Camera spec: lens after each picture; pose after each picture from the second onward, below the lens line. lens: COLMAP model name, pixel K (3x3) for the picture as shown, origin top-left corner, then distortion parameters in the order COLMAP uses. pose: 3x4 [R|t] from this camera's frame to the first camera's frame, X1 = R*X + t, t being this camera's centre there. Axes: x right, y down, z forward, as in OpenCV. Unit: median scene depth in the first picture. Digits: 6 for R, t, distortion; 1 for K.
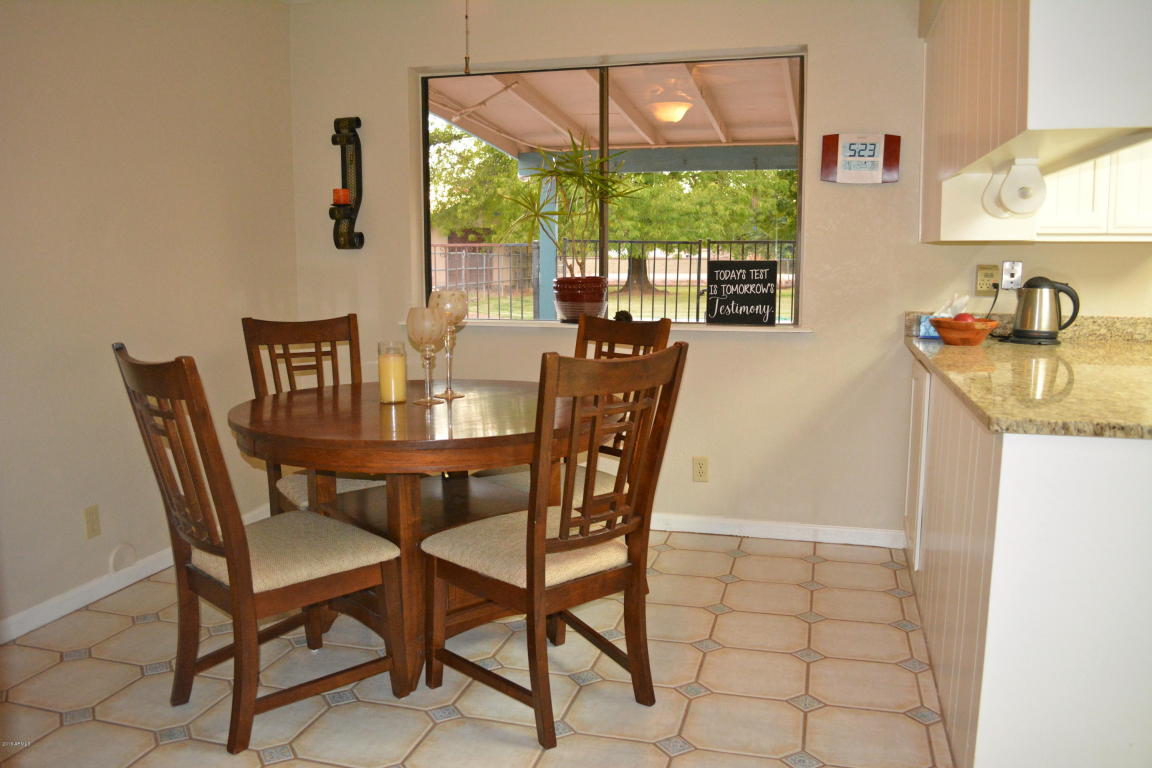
lens RADIAL K [[911.0, 0, 575.8], [0, 911.0, 384.7], [0, 0, 1]] dist [-0.077477, 0.007569]
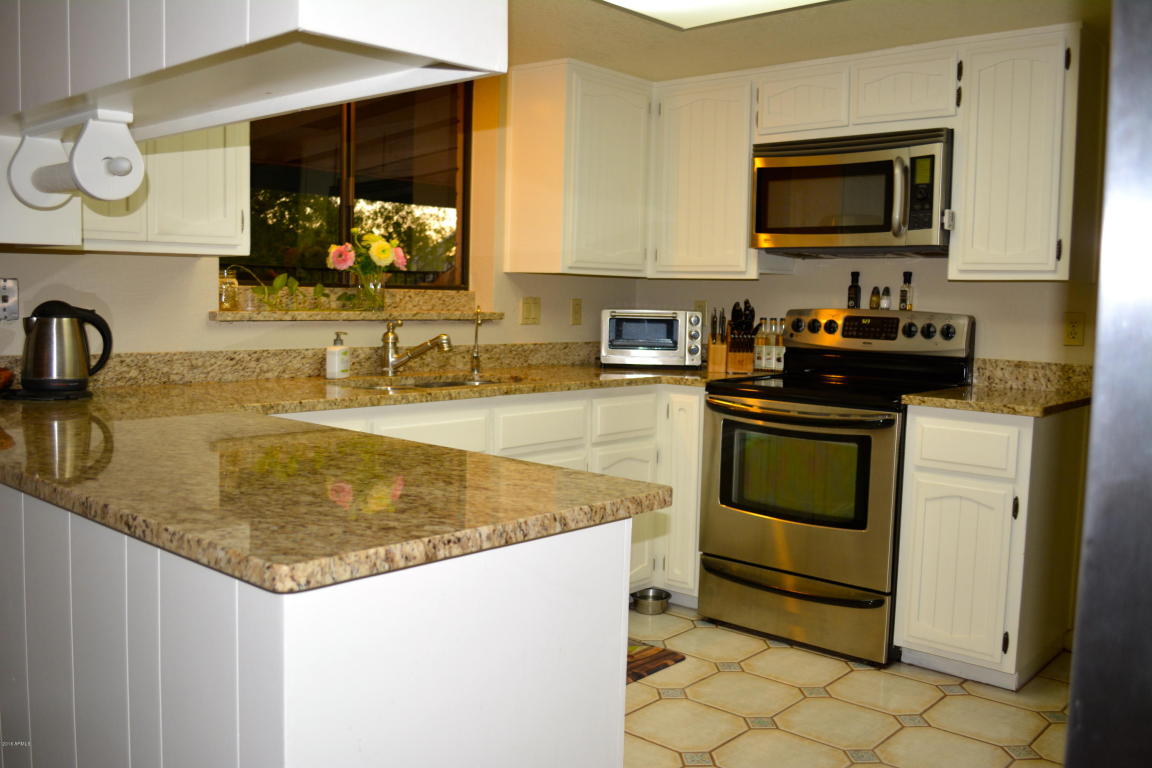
lens RADIAL K [[1011.6, 0, 575.7], [0, 1011.6, 380.9], [0, 0, 1]] dist [-0.003722, -0.001137]
pose [[0.446853, -0.065992, 0.892170, 0.008576], [0.101196, 0.994603, 0.022884, -0.037460], [-0.888865, 0.080058, 0.451120, 0.305428]]
